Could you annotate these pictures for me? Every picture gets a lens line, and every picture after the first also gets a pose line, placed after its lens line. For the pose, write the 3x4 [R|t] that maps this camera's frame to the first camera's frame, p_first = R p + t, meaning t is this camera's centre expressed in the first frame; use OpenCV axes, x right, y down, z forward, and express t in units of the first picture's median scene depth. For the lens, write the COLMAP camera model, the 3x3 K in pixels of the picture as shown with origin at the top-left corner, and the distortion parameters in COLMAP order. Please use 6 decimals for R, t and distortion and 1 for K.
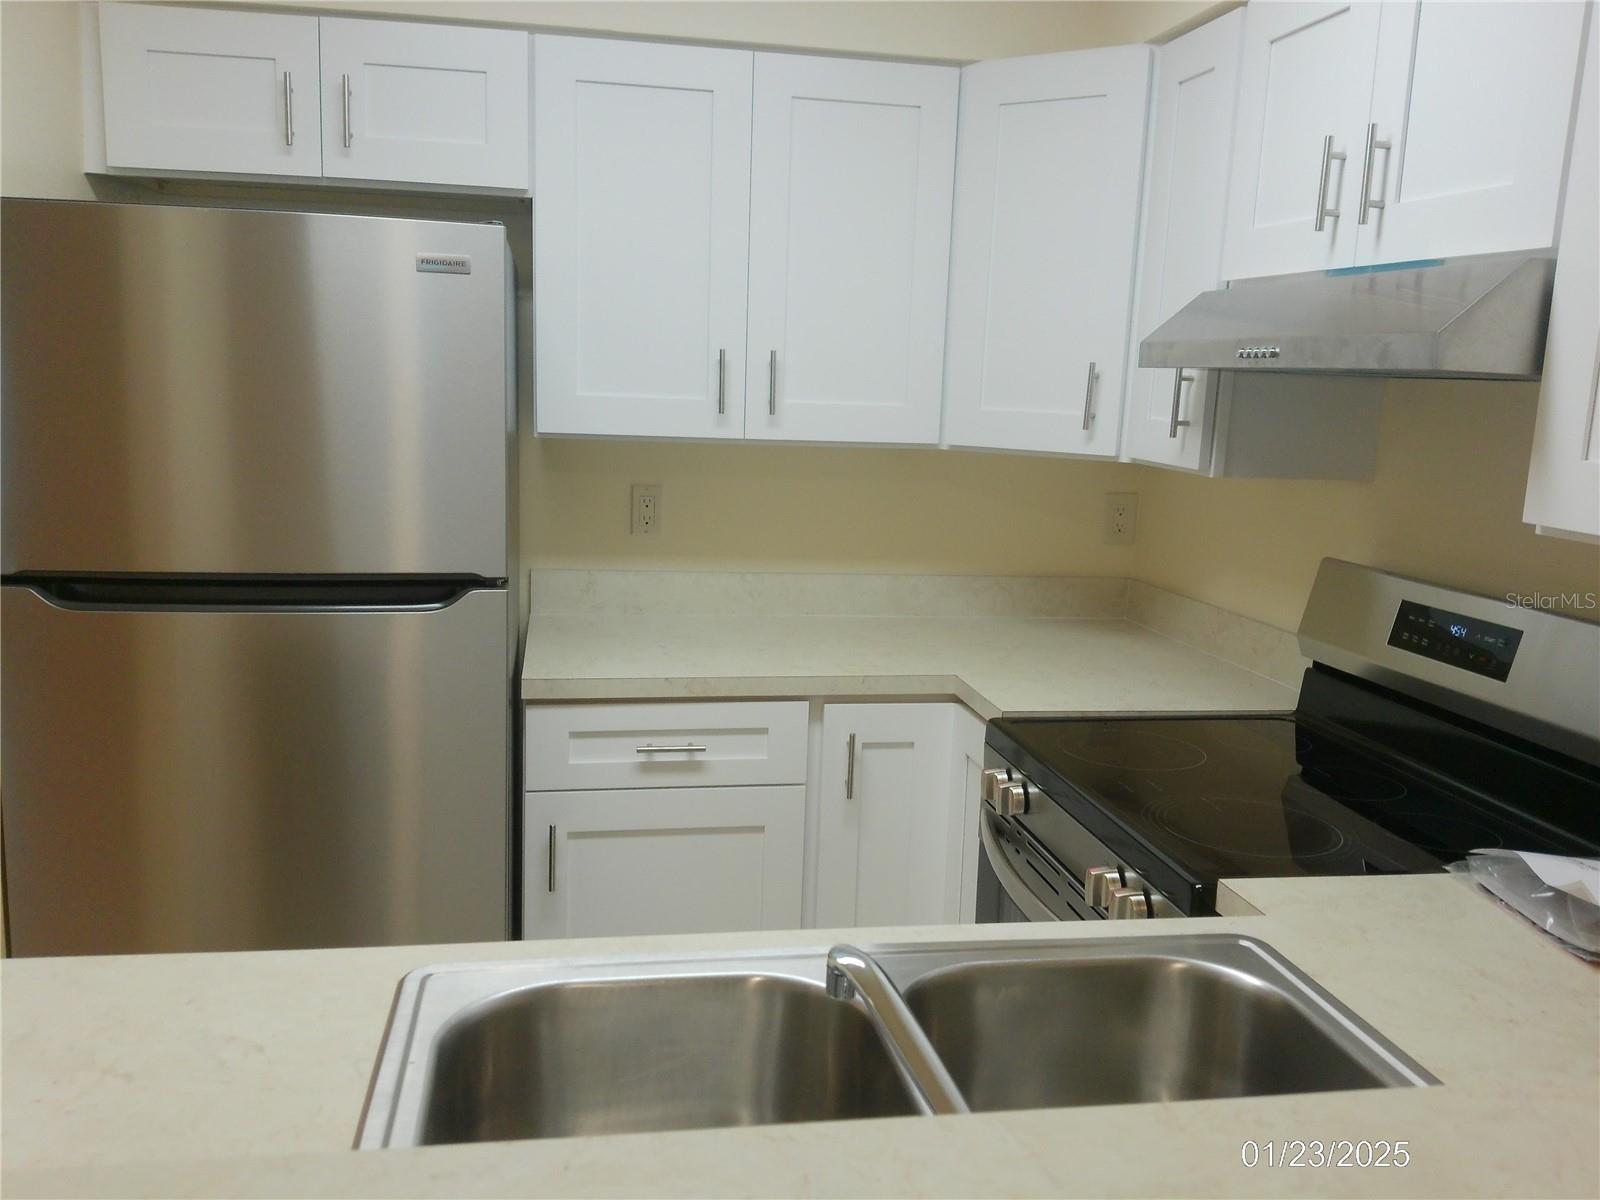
lens RADIAL K [[1287.2, 0, 800.0], [0, 1287.2, 600.0], [0, 0, 1]] dist [0.133405, -0.252001]
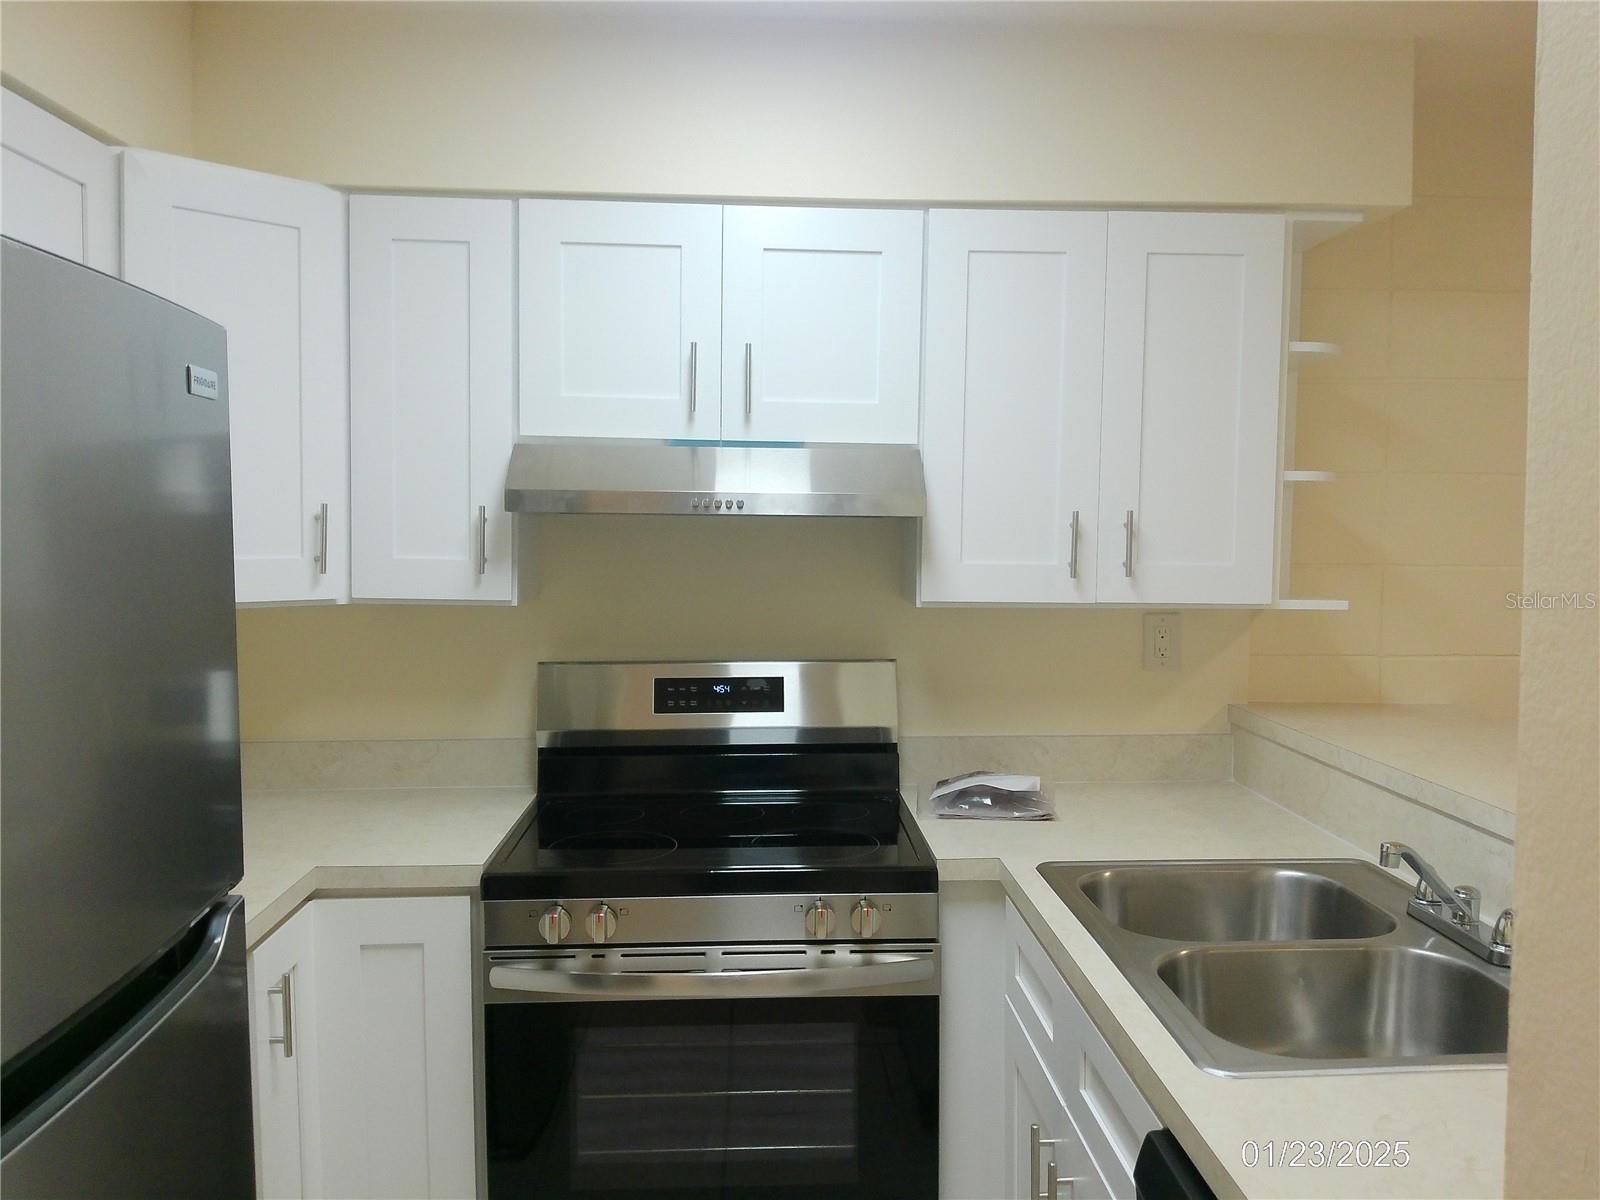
lens RADIAL K [[1287.2, 0, 800.0], [0, 1287.2, 600.0], [0, 0, 1]] dist [0.133405, -0.252001]
pose [[0.130344, -0.106798, 0.985700, -1.419128], [0.165798, 0.982530, 0.084530, -0.289260], [-0.977508, 0.152409, 0.145774, 1.127689]]
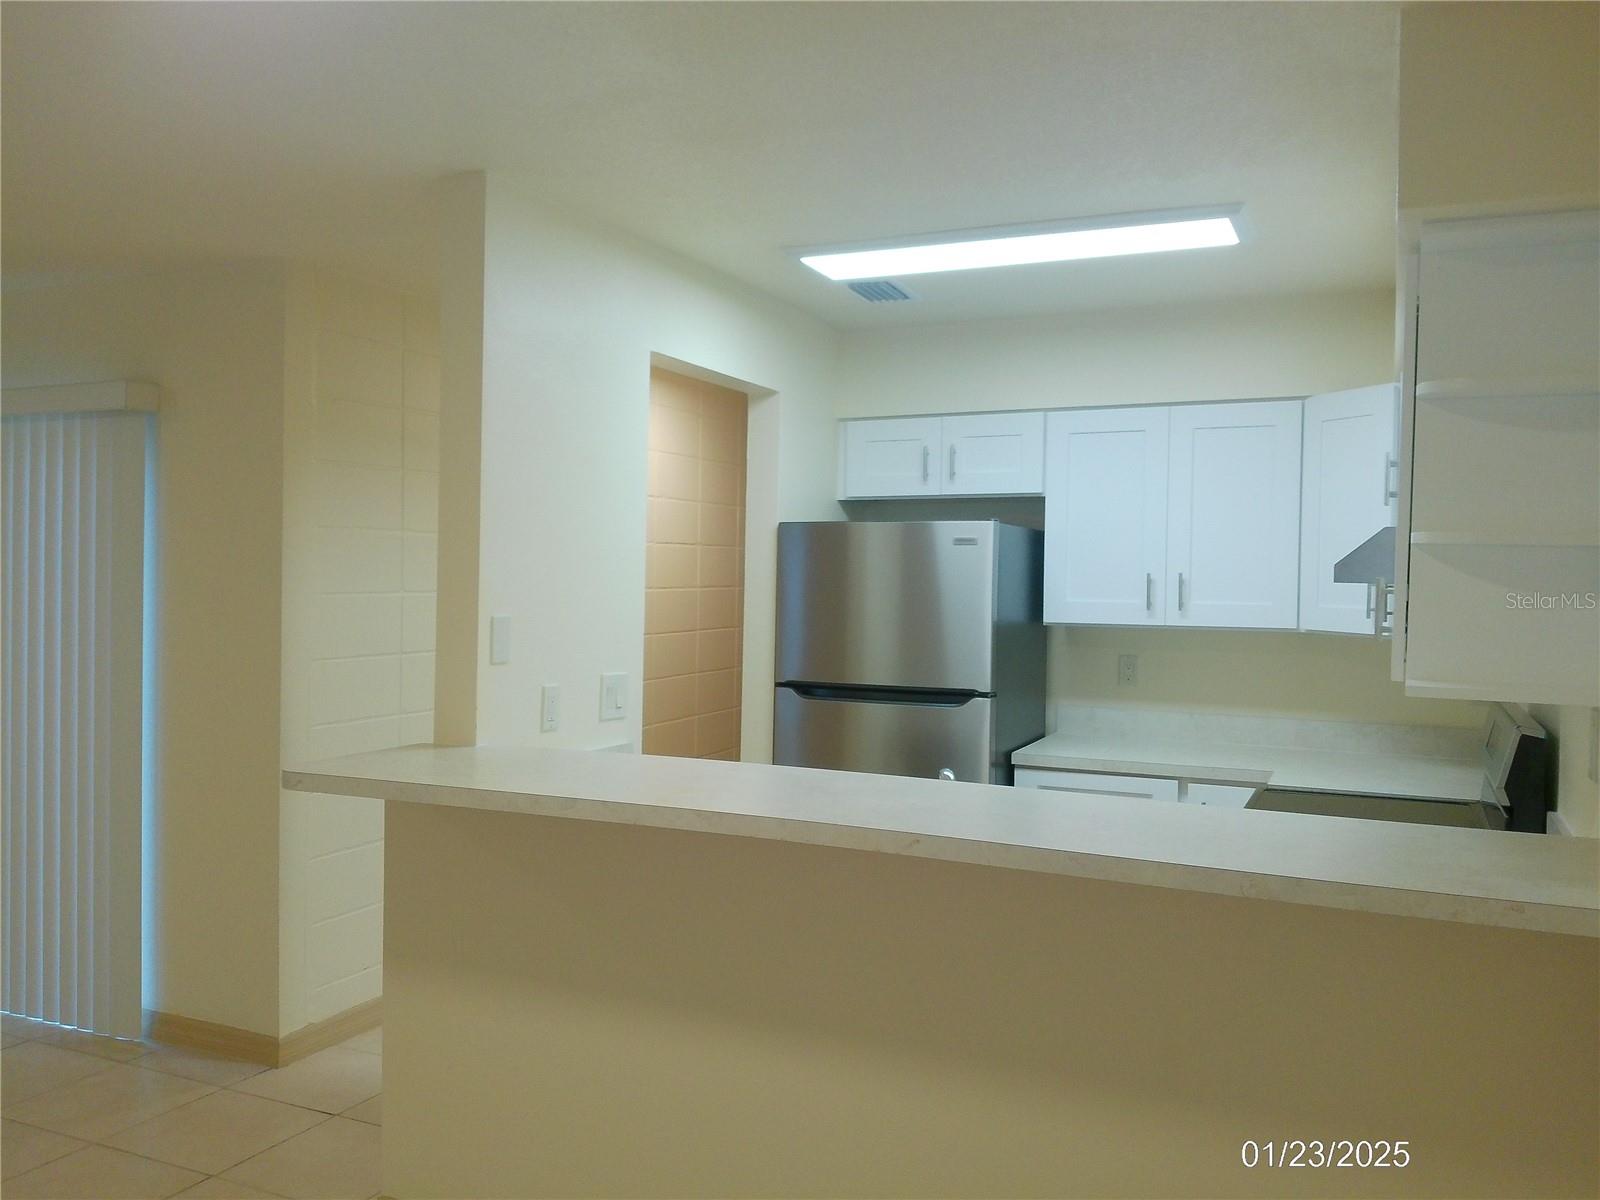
lens RADIAL K [[1338.6, 0, 800.0], [0, 1338.6, 600.0], [0, 0, 1]] dist [-0.004428, -0.008581]
pose [[0.821226, -0.014473, -0.570420, 0.556067], [-0.079435, 0.987044, -0.139406, 0.120622], [0.565047, 0.159795, 0.809436, -0.663224]]
